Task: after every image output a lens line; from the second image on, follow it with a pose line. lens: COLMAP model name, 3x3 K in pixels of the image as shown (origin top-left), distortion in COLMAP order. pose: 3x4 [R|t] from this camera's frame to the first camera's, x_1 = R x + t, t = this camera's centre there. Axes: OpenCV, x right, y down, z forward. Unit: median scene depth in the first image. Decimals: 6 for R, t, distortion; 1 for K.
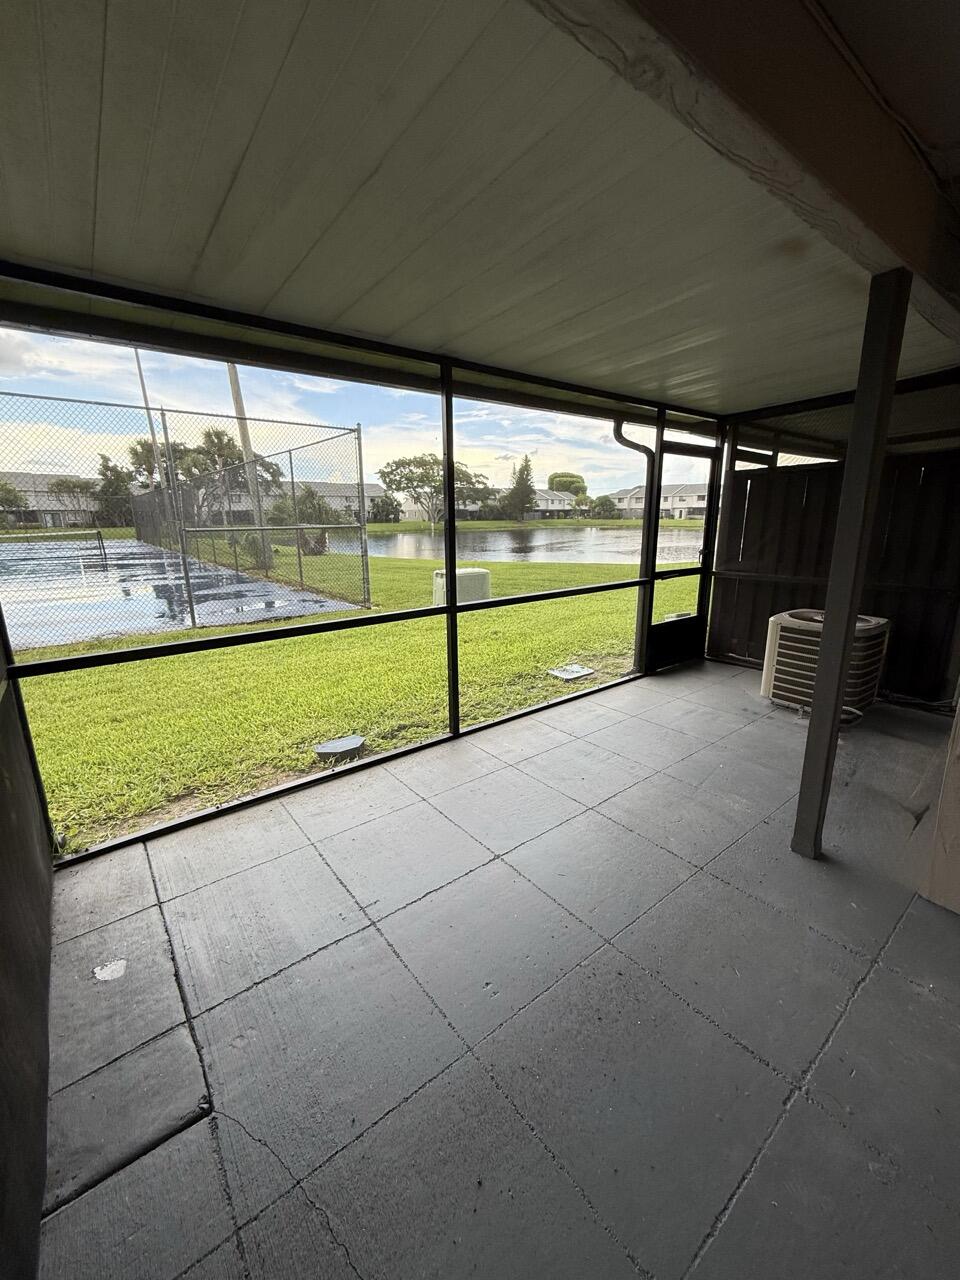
lens RADIAL K [[511.0, 0, 480.0], [0, 511.0, 640.0], [0, 0, 1]] dist [-0.002035, 0.000217]
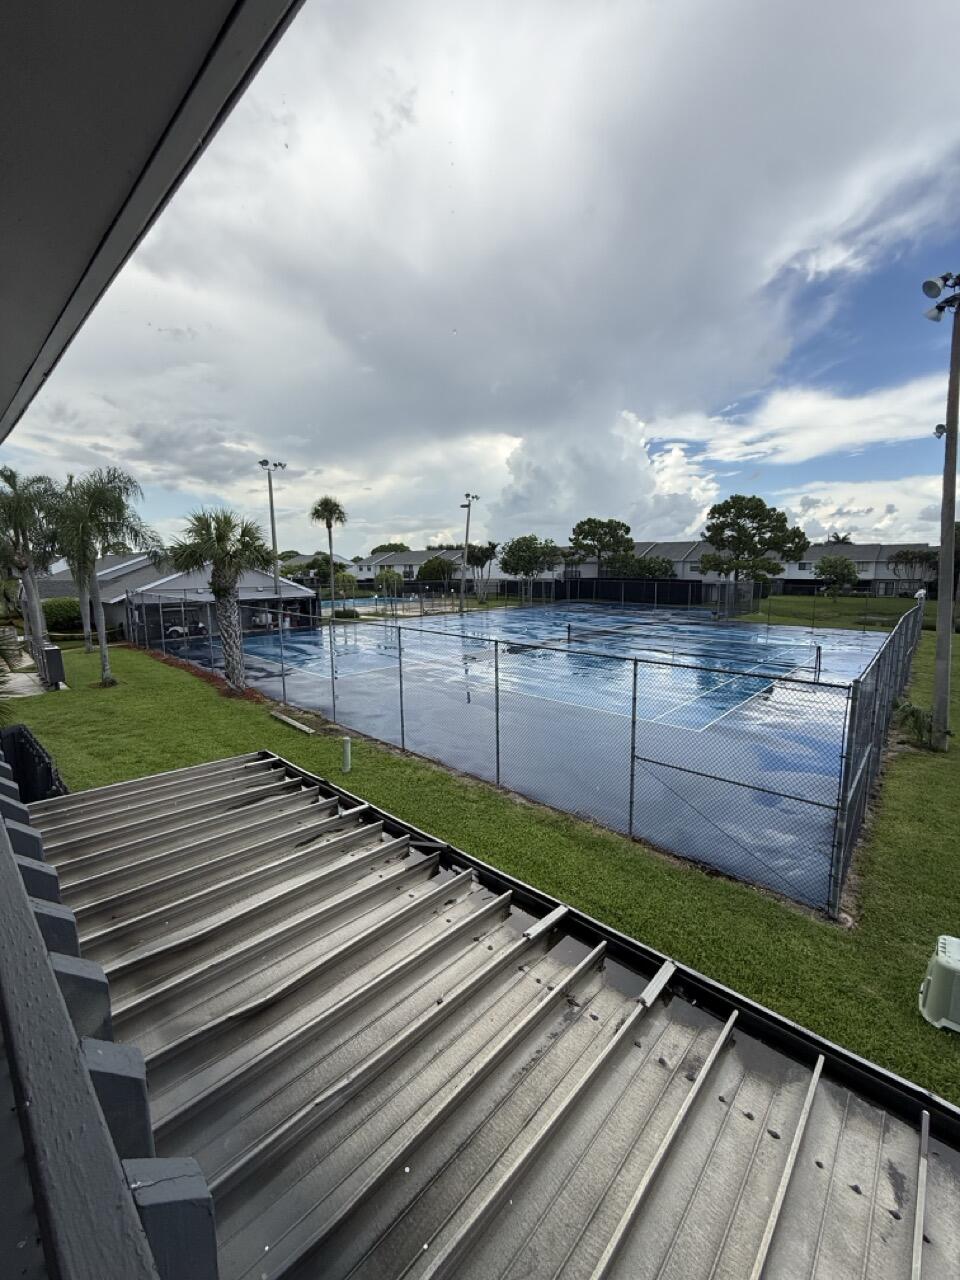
lens RADIAL K [[511.0, 0, 480.0], [0, 511.0, 640.0], [0, 0, 1]] dist [-0.002035, 0.000217]
pose [[0.166776, 0.143953, -0.975430, 0.905261], [-0.231773, 0.967289, 0.103123, -1.062177], [0.958367, 0.208879, 0.194685, 0.831142]]
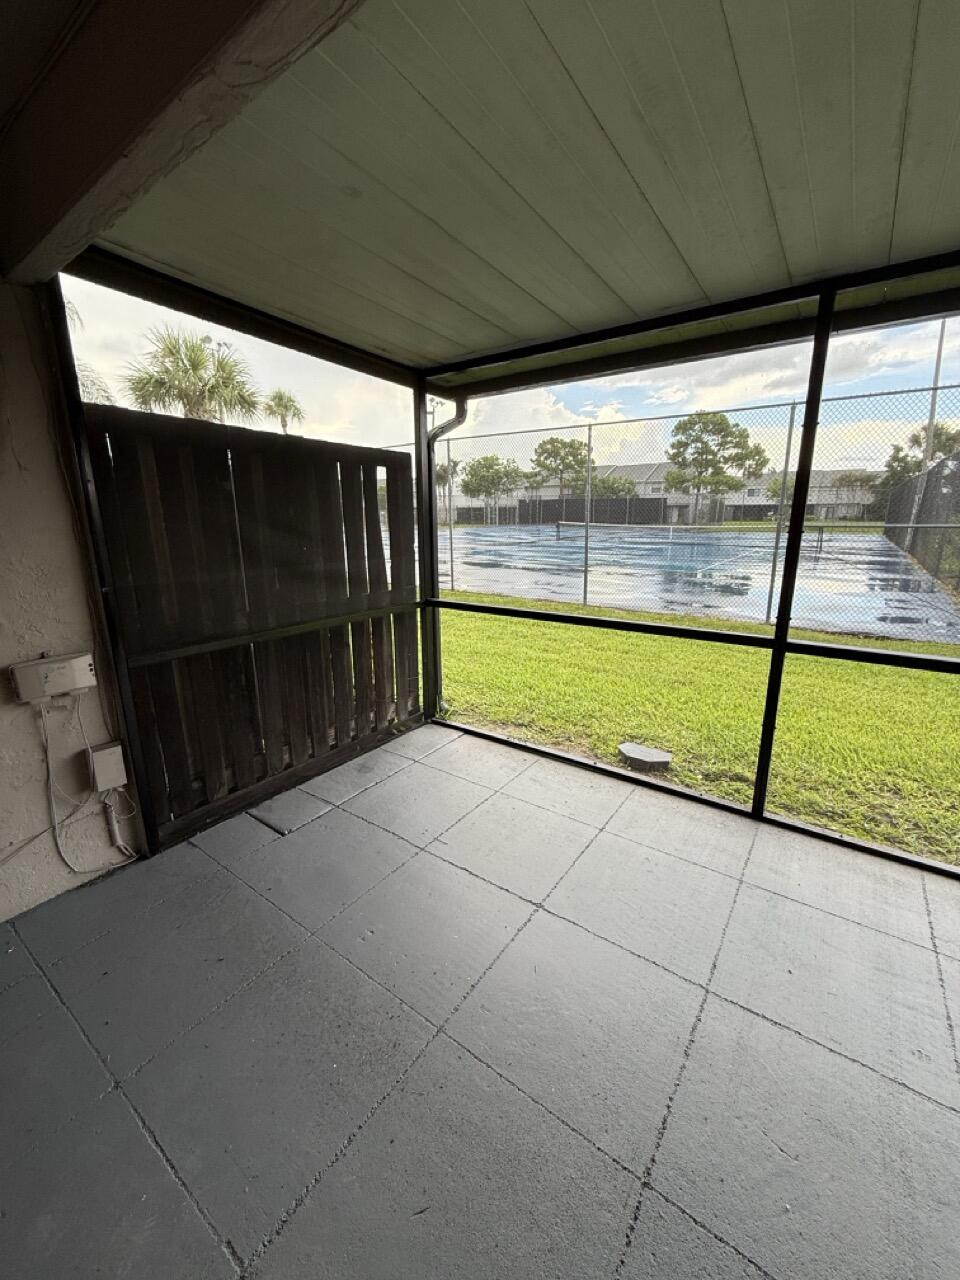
lens RADIAL K [[511.0, 0, 480.0], [0, 511.0, 640.0], [0, 0, 1]] dist [-0.002035, 0.000217]
pose [[0.277549, 0.235280, -0.931456, 0.504210], [-0.223277, 0.958797, 0.175655, -0.101180], [0.934406, 0.159220, 0.318646, 0.391191]]
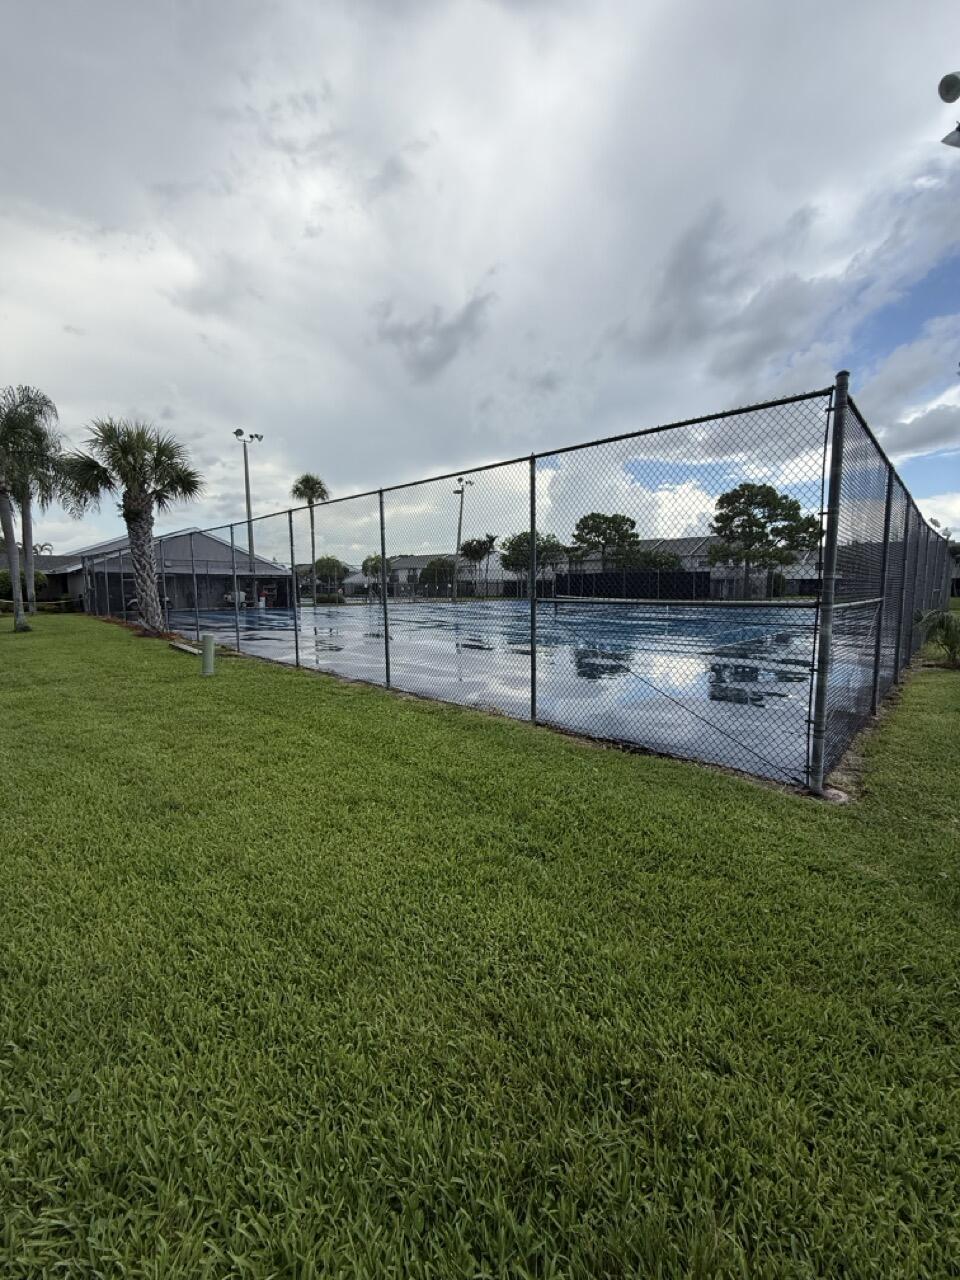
lens RADIAL K [[511.0, 0, 480.0], [0, 511.0, 640.0], [0, 0, 1]] dist [-0.002035, 0.000217]
pose [[0.136055, 0.107857, -0.984813, 0.414056], [-0.233349, 0.969577, 0.073951, -0.416264], [0.962828, 0.219744, 0.157084, 1.690385]]
